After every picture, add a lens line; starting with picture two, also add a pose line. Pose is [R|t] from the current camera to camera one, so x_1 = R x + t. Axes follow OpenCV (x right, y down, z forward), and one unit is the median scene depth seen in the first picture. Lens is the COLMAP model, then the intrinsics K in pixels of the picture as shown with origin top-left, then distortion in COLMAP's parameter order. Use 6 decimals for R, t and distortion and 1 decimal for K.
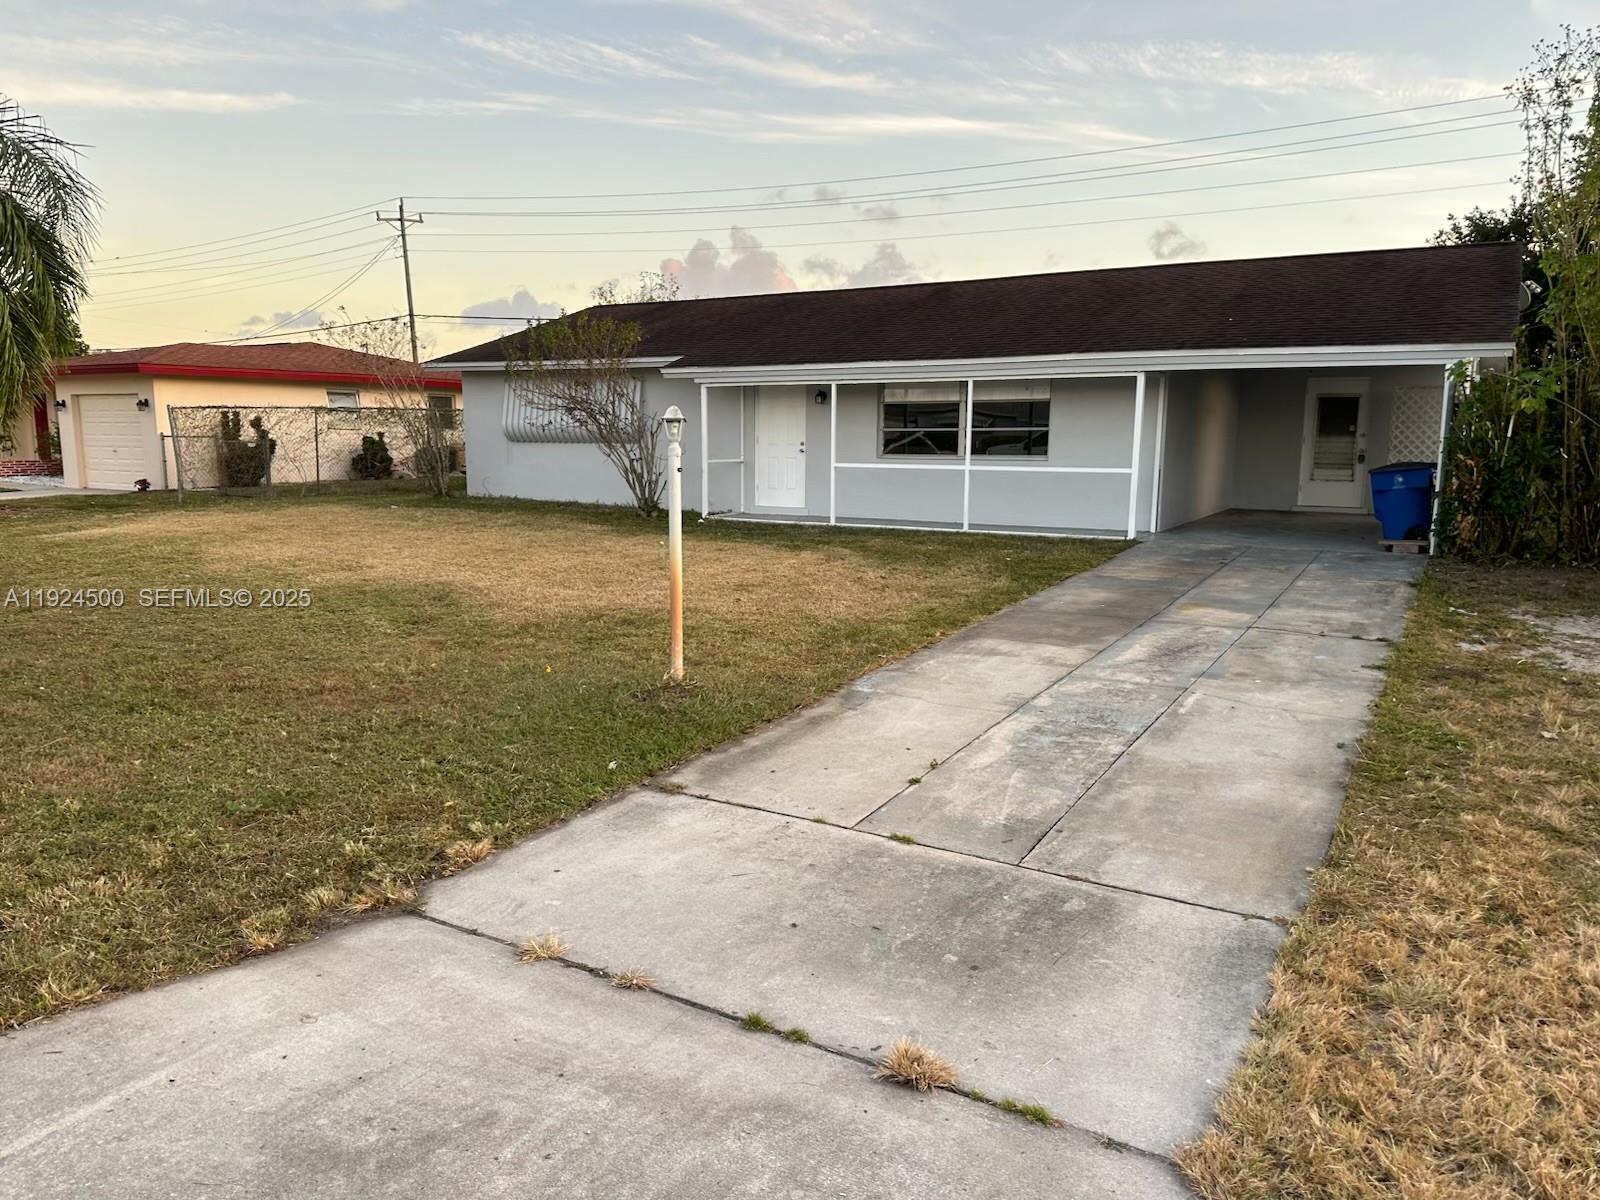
lens RADIAL K [[1113.4, 0, 800.0], [0, 1113.4, 600.0], [0, 0, 1]] dist [0.085557, 0.000061]
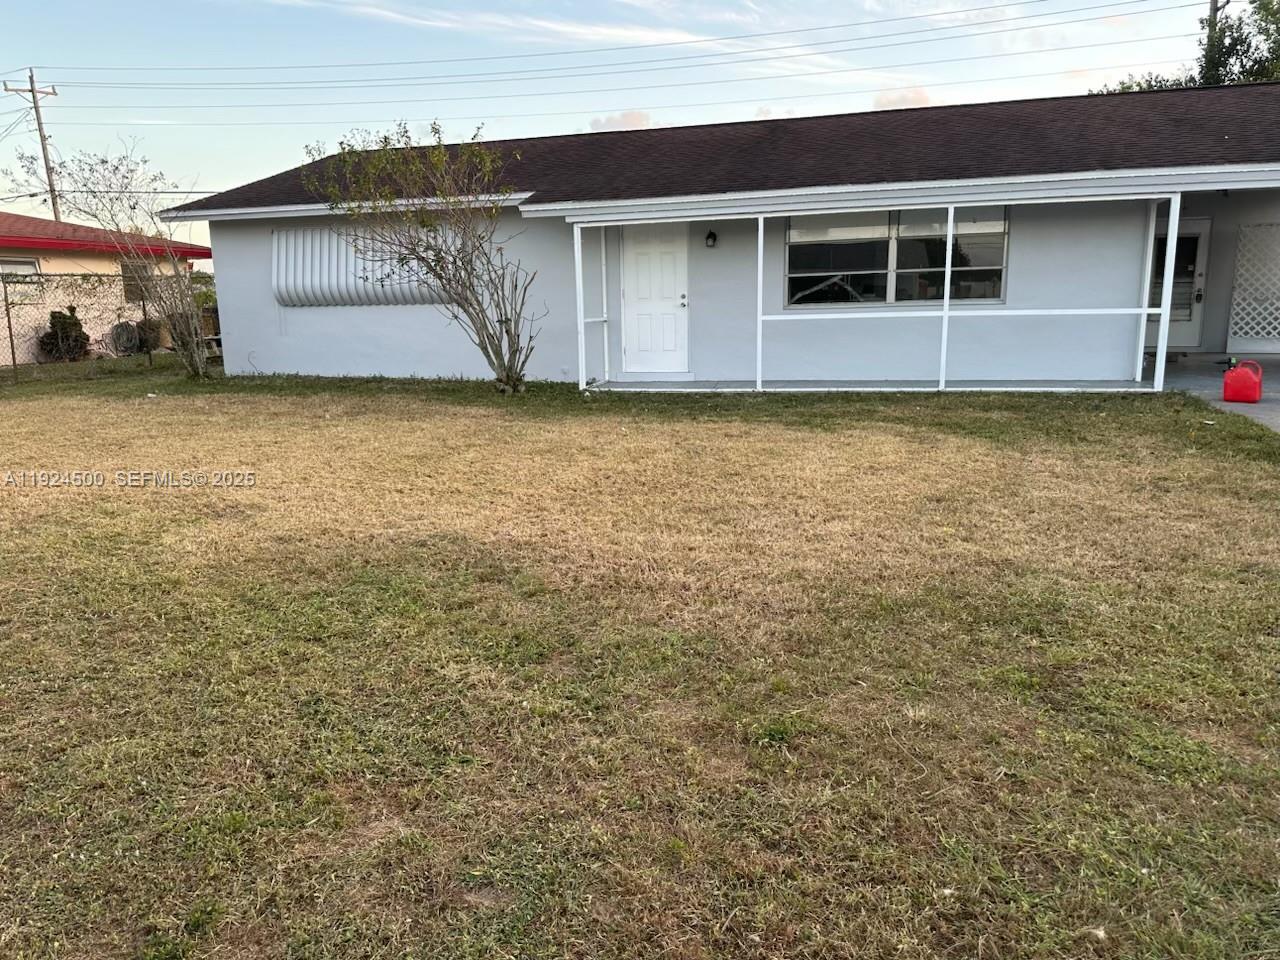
lens RADIAL K [[902.0, 0, 640.0], [0, 902.0, 480.0], [0, 0, 1]] dist [0.041188, -0.024752]
pose [[0.967063, -0.076115, 0.242889, -0.210246], [0.065303, 0.996496, 0.052270, -0.038880], [-0.246016, -0.034687, 0.968645, 0.339793]]
